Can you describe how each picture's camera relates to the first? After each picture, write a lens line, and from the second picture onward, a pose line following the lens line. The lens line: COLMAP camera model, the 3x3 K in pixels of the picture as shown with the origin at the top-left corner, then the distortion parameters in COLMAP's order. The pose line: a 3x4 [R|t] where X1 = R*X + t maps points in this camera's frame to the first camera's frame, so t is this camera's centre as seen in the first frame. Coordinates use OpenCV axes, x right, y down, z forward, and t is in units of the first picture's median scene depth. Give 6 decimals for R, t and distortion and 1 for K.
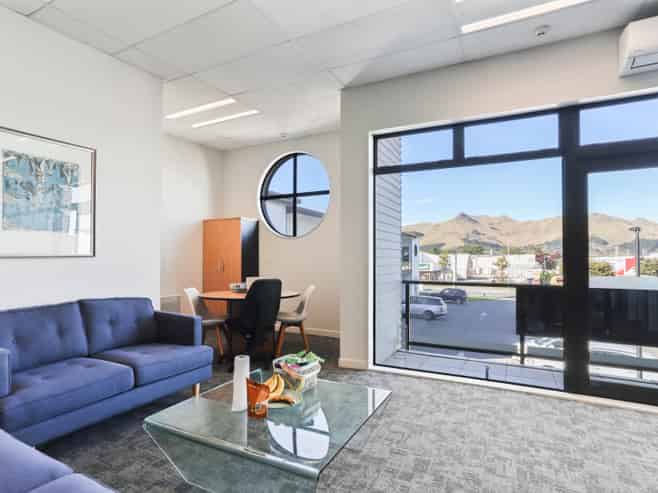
lens RADIAL K [[363.2, 0, 327.6], [0, 363.2, 257.3], [0, 0, 1]] dist [-0.016963, 0.014626]
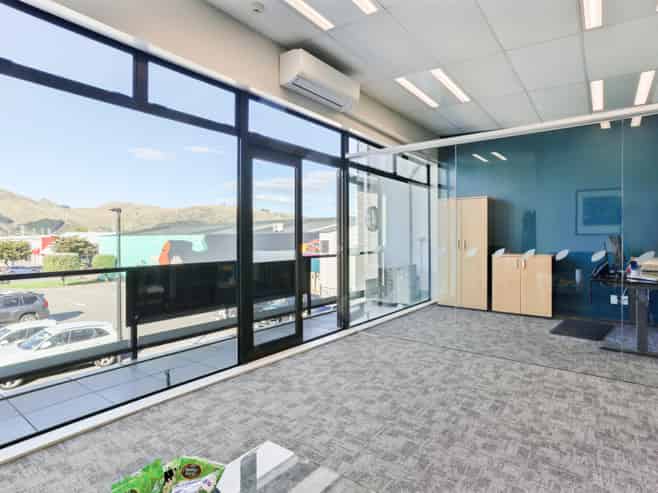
lens RADIAL K [[363.2, 0, 322.7], [0, 363.2, 237.8], [0, 0, 1]] dist [-0.016963, 0.014626]
pose [[0.179193, 0.001113, 0.983813, -0.328332], [-0.005110, 0.999987, -0.000201, 0.007293], [-0.983801, -0.004991, 0.179196, 0.595400]]
